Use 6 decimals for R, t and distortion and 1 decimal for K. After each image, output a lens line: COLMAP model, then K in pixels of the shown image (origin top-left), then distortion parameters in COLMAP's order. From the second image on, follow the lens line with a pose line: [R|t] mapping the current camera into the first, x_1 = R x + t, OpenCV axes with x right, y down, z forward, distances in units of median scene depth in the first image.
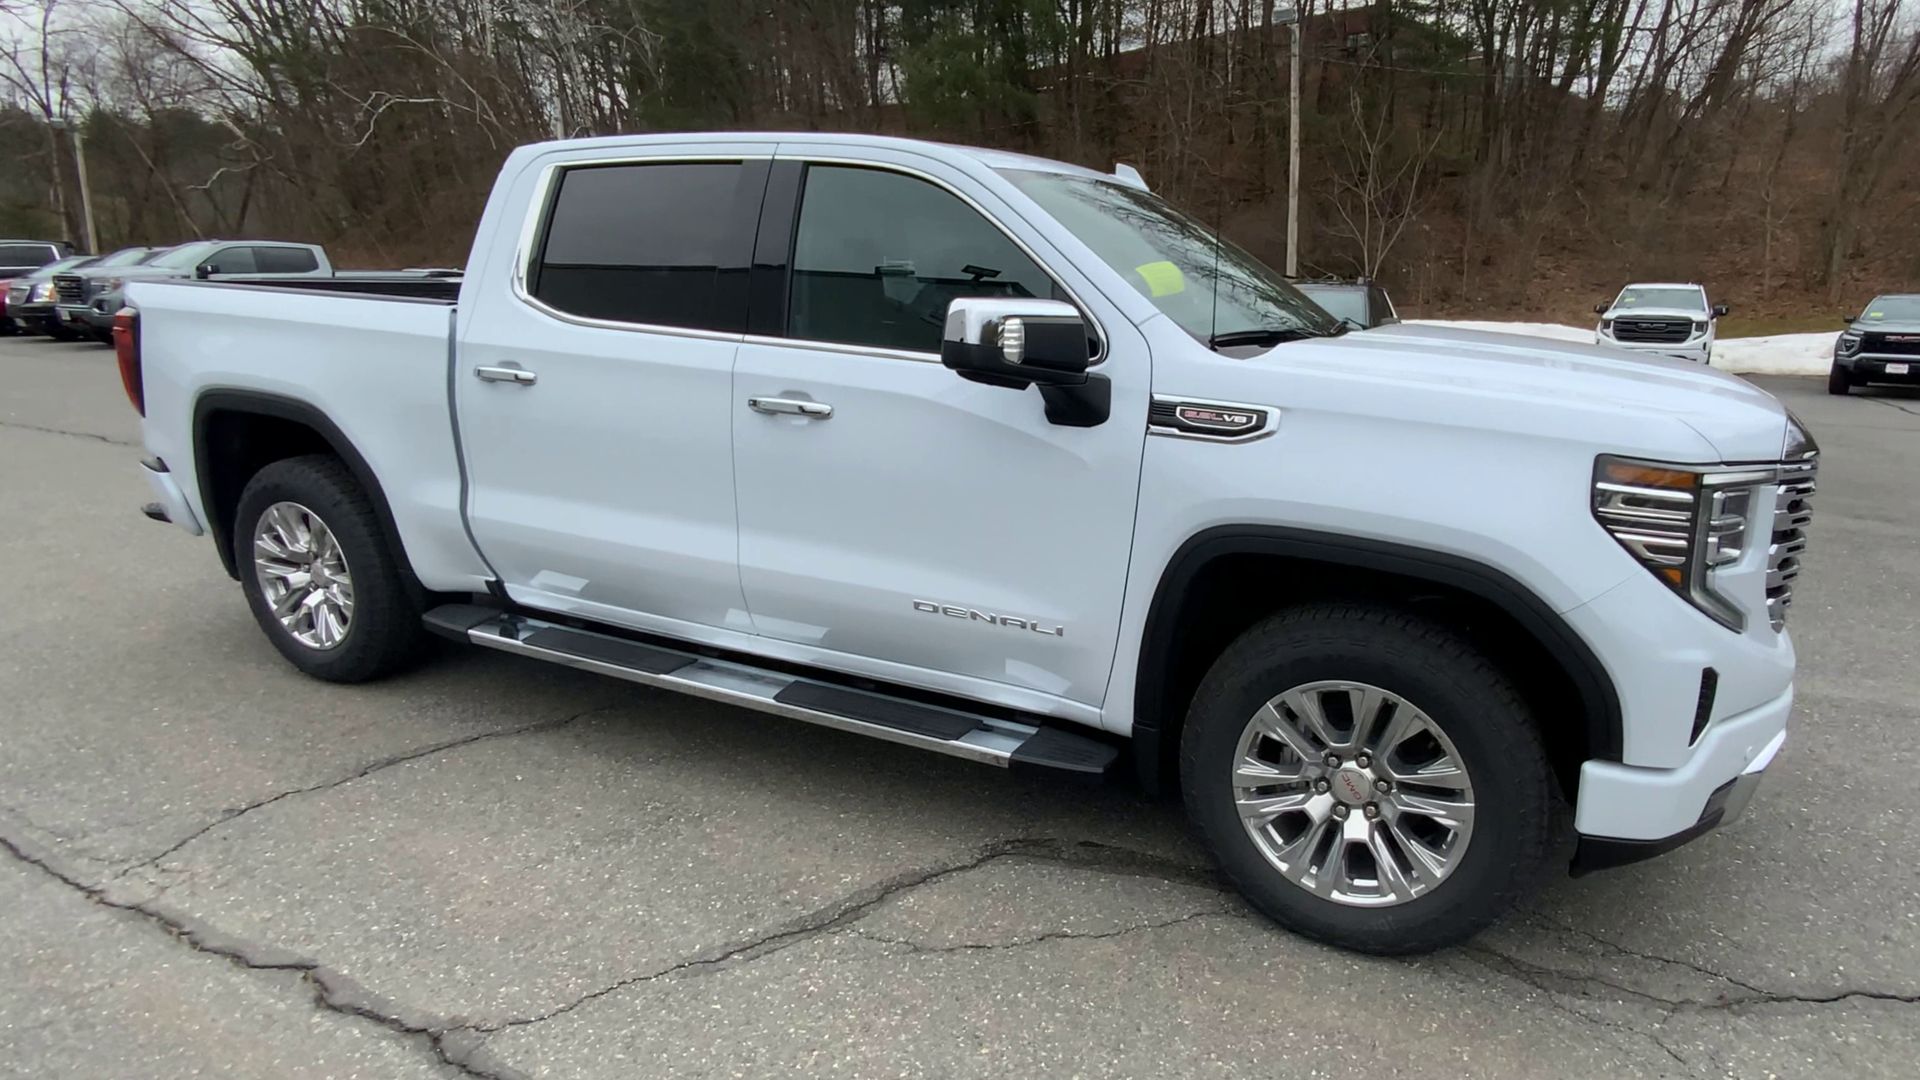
lens RADIAL K [[1027.6, 0, 960.0], [0, 1027.6, 540.0], [0, 0, 1]] dist [0.042169, -0.035776]
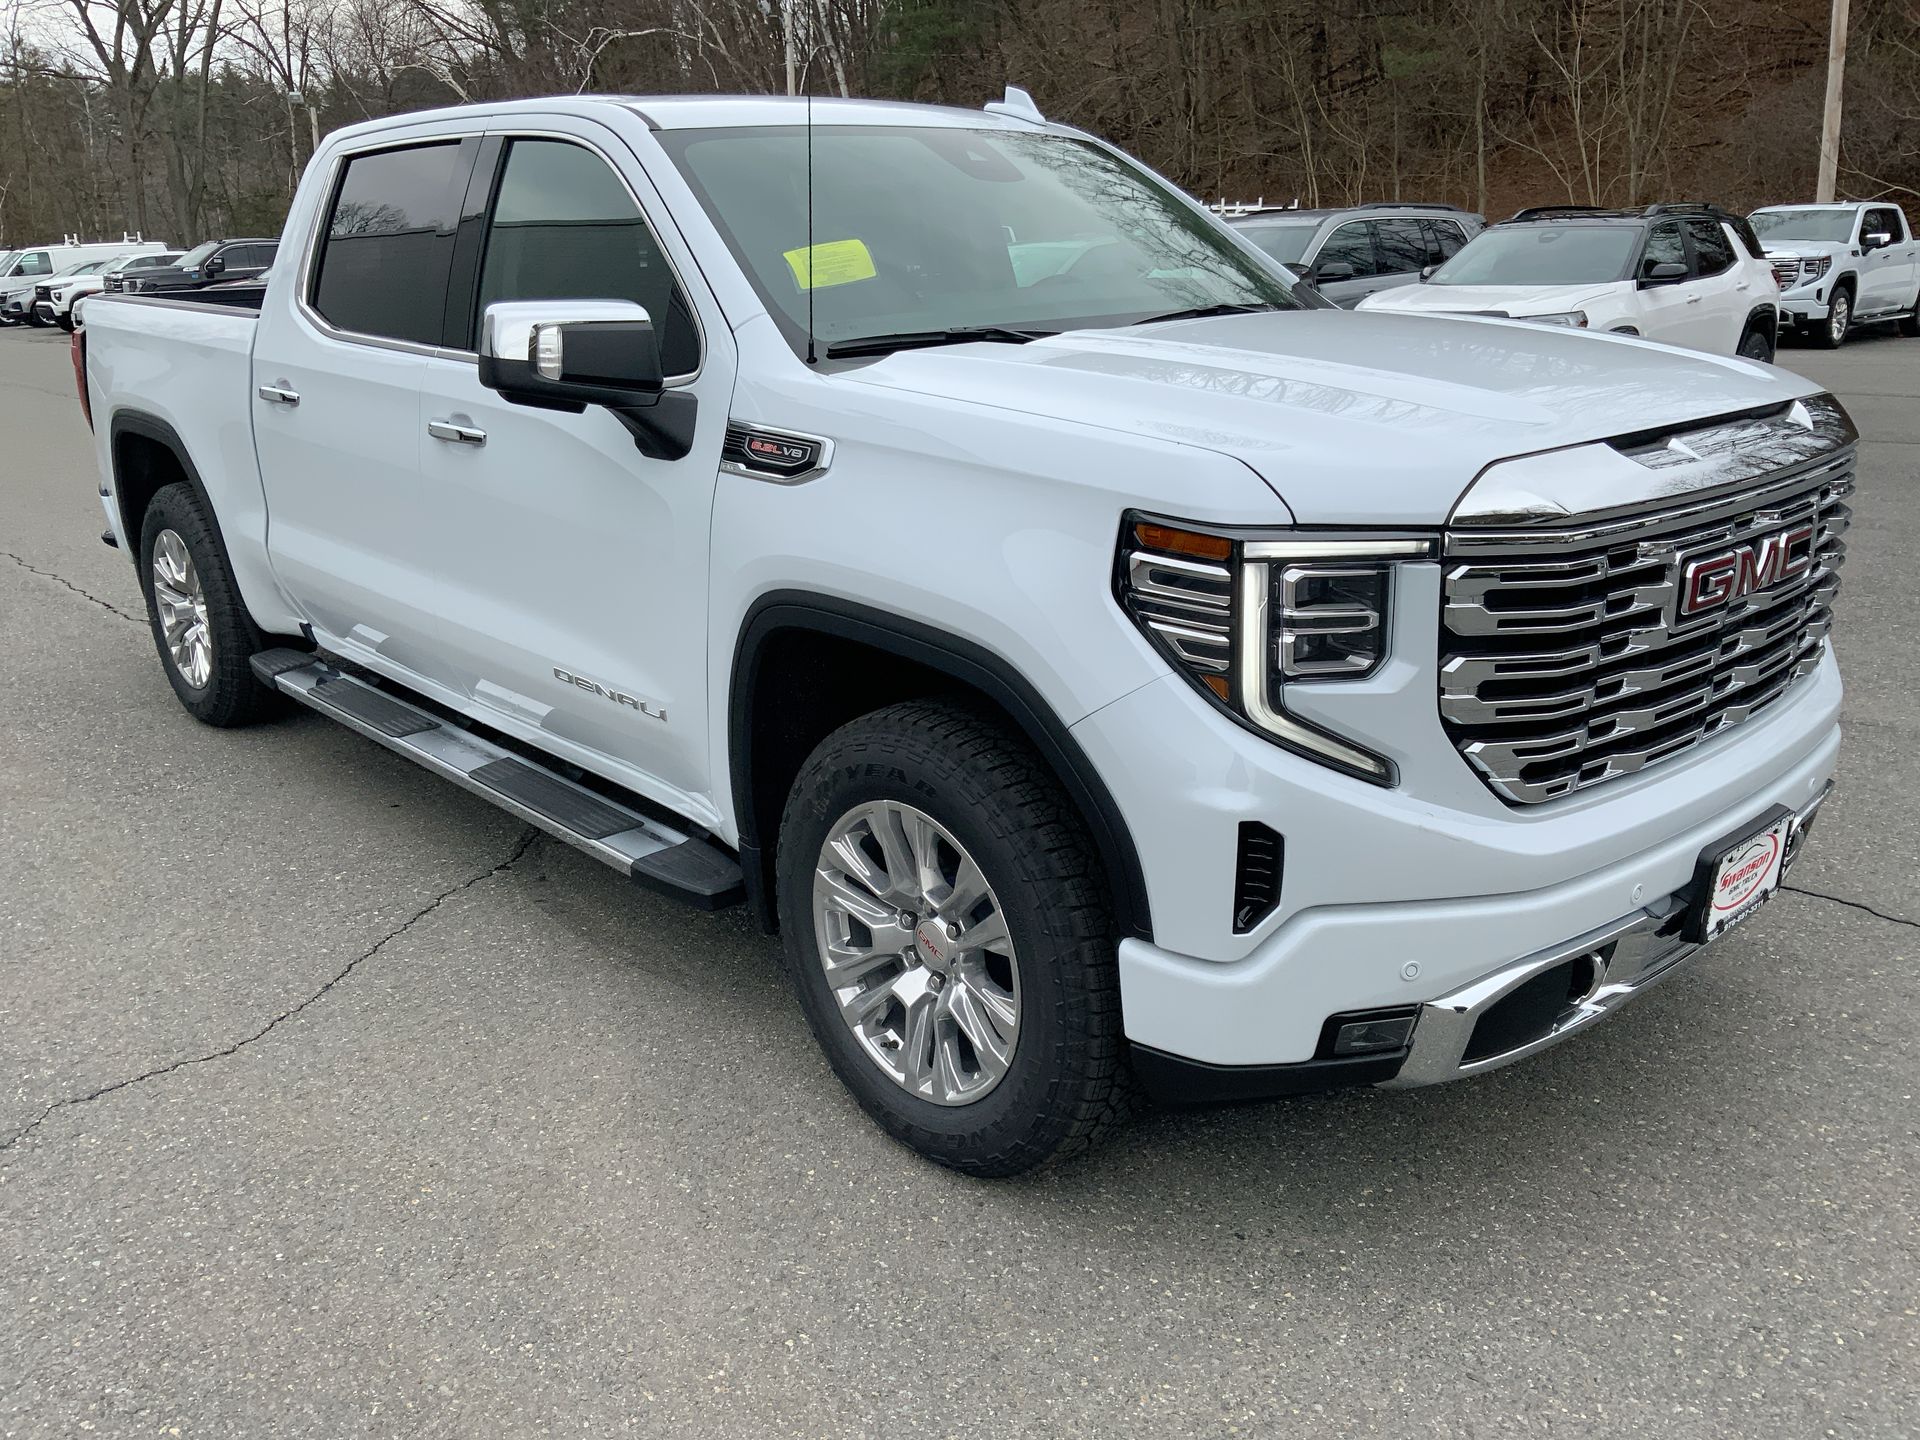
lens RADIAL K [[1493.5, 0, 761.0], [0, 1493.5, 683.5], [0, 0, 1]] dist [0.101590, -0.113654]
pose [[0.901762, 0.077167, -0.425290, 0.652517], [-0.060064, 0.996760, 0.053499, -0.002799], [0.428040, -0.022699, 0.903475, -0.030006]]
